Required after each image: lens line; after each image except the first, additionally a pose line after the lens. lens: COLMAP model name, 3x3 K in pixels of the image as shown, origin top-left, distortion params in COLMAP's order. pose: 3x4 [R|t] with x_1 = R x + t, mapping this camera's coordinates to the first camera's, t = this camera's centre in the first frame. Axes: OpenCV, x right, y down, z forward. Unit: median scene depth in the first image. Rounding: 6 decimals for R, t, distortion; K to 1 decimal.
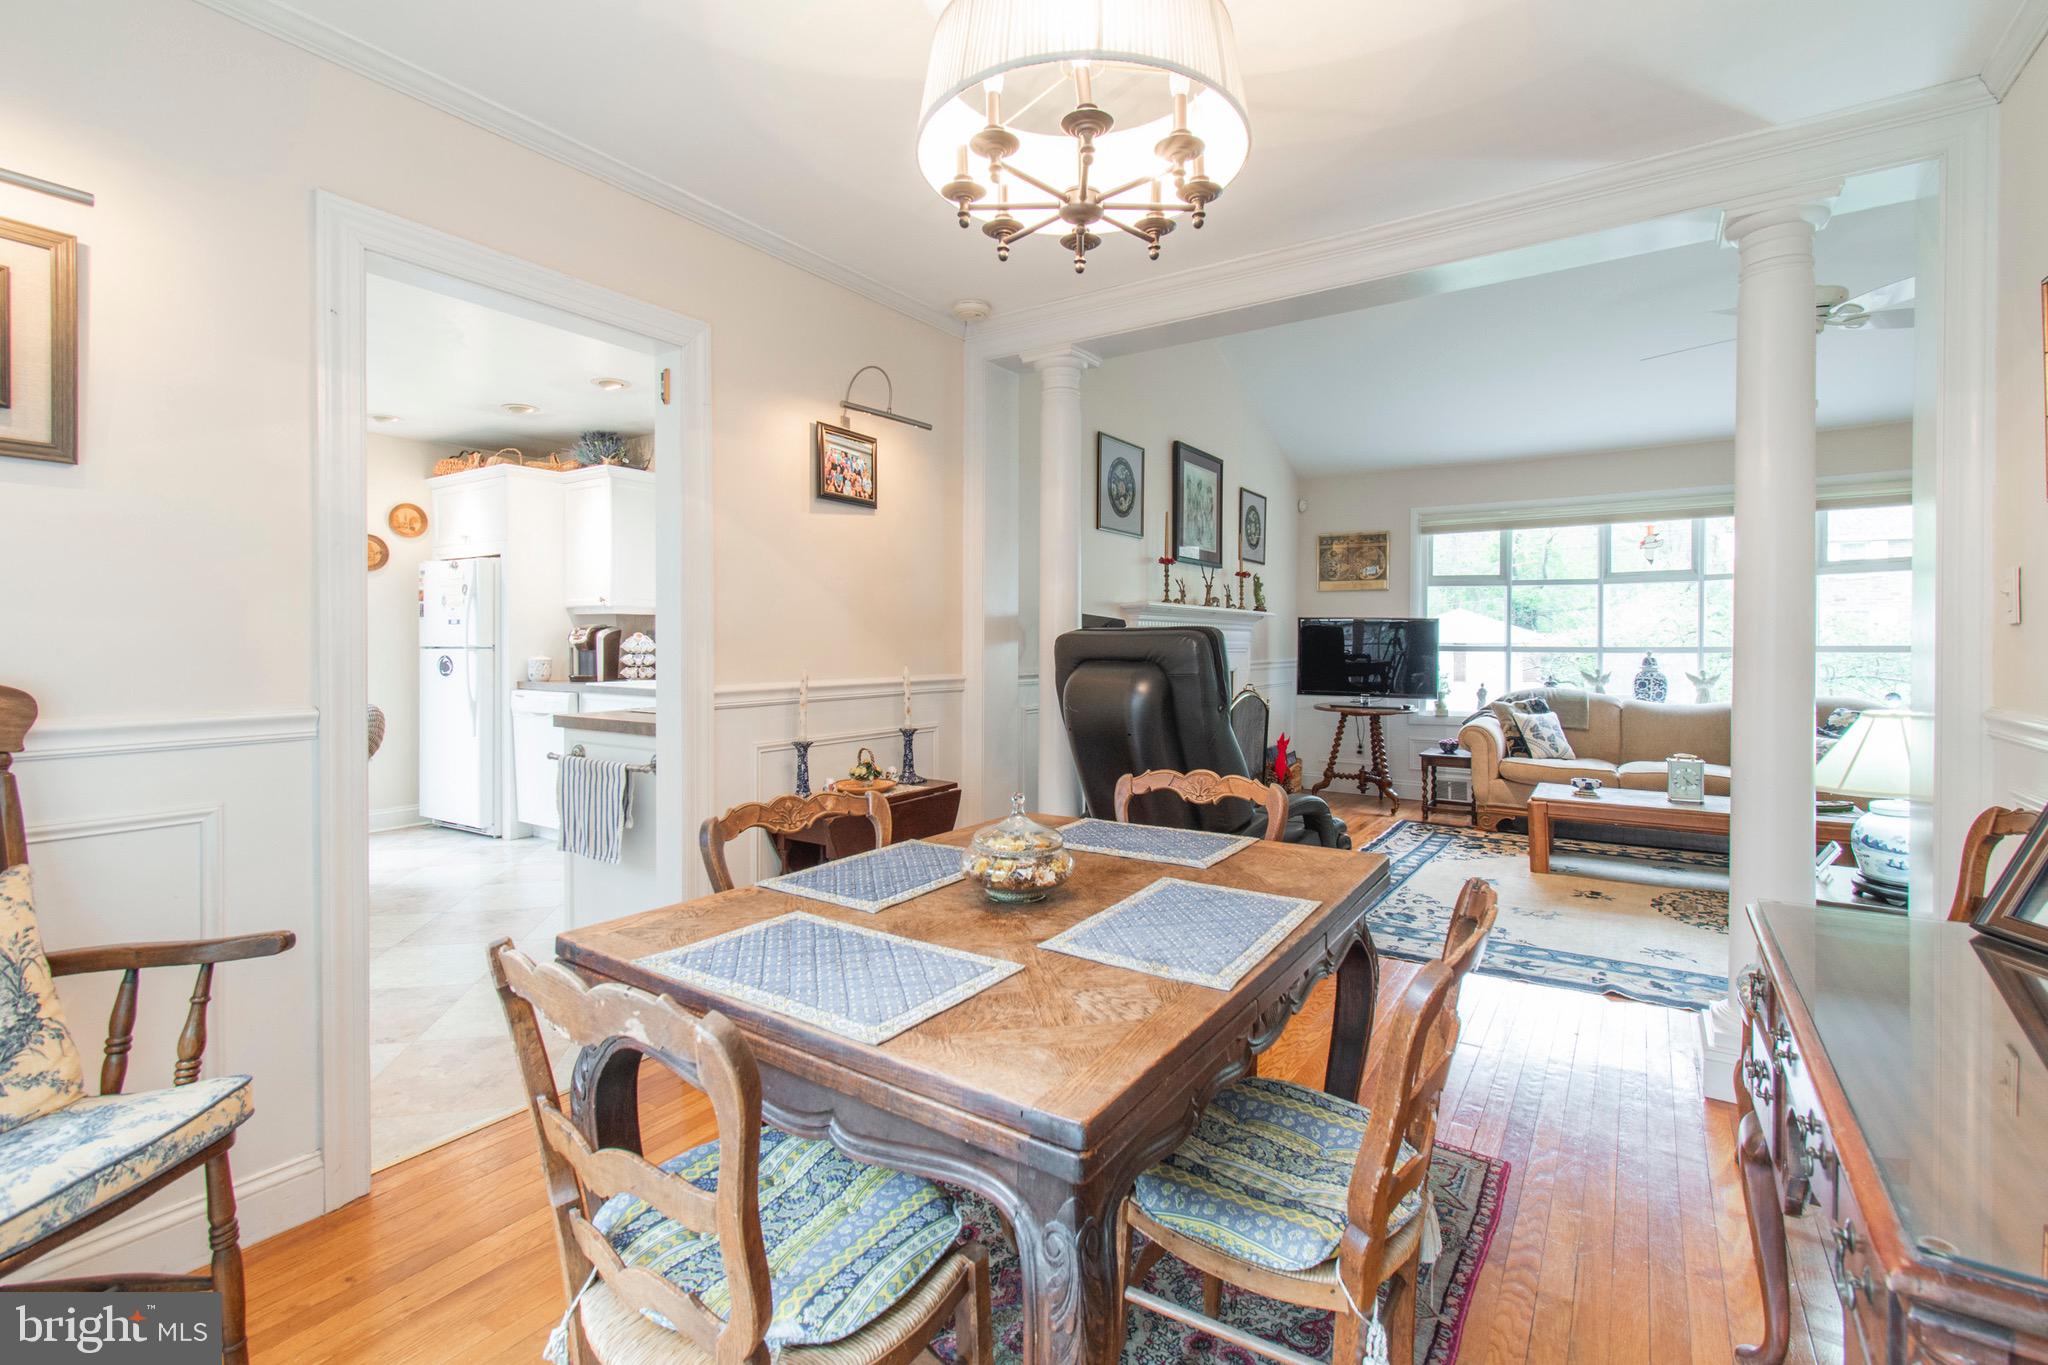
lens RADIAL K [[921.7, 0, 1023.8], [0, 921.7, 648.5], [0, 0, 1]] dist [0.003056, -0.001015]
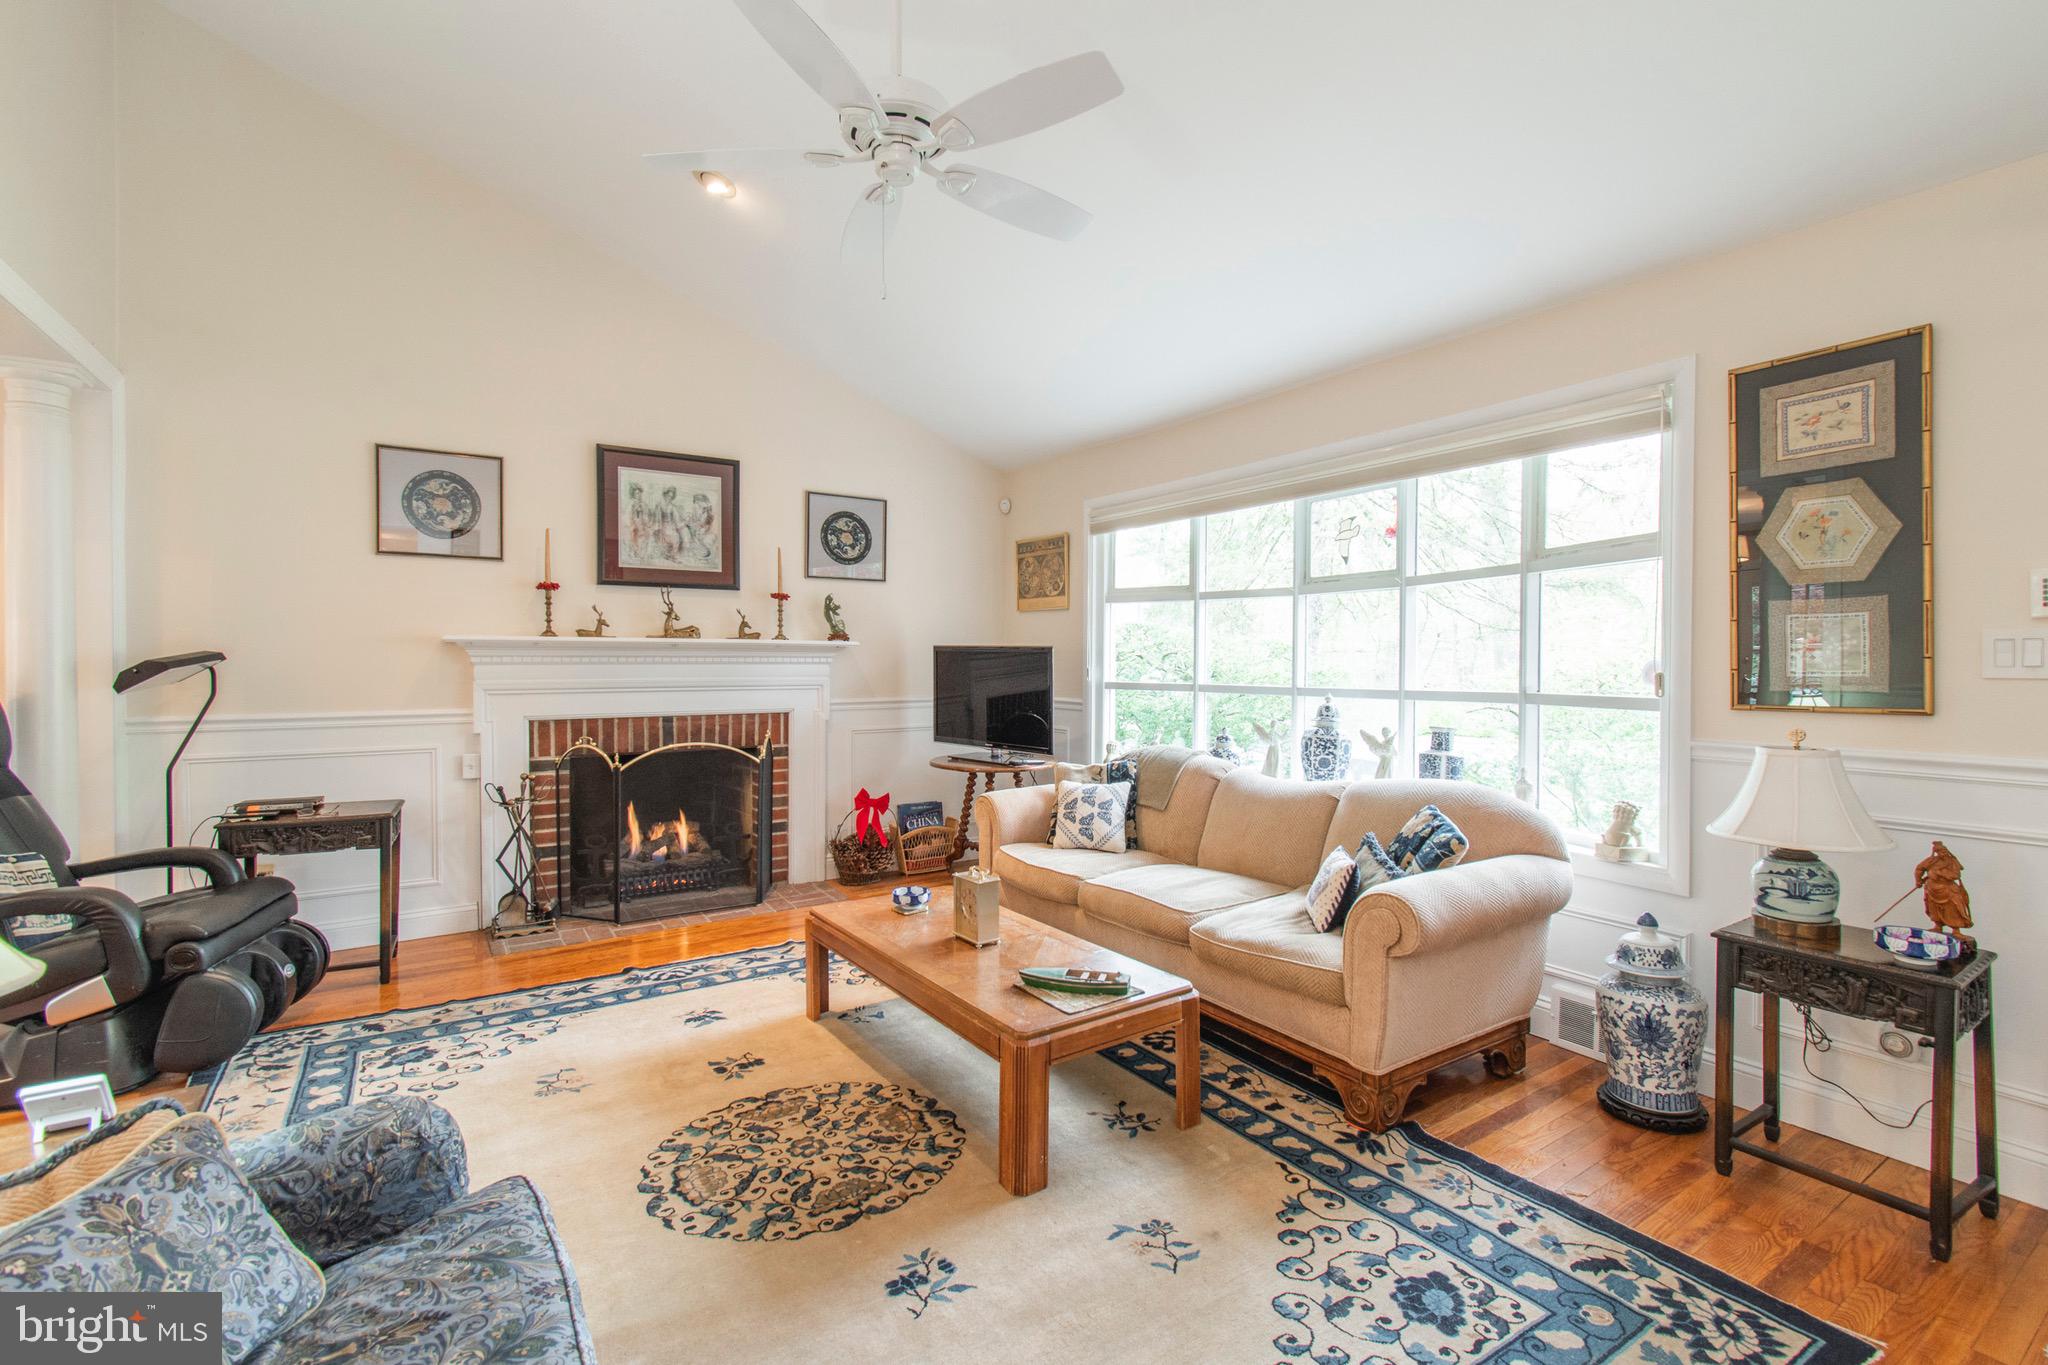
lens RADIAL K [[921.7, 0, 1024.8], [0, 921.7, 672.1], [0, 0, 1]] dist [0.003056, -0.001015]
pose [[0.921968, -0.000901, -0.387265, 0.712348], [0.000553, 0.999999, -0.001010, -0.012226], [0.387265, 0.000717, 0.921968, 0.308484]]
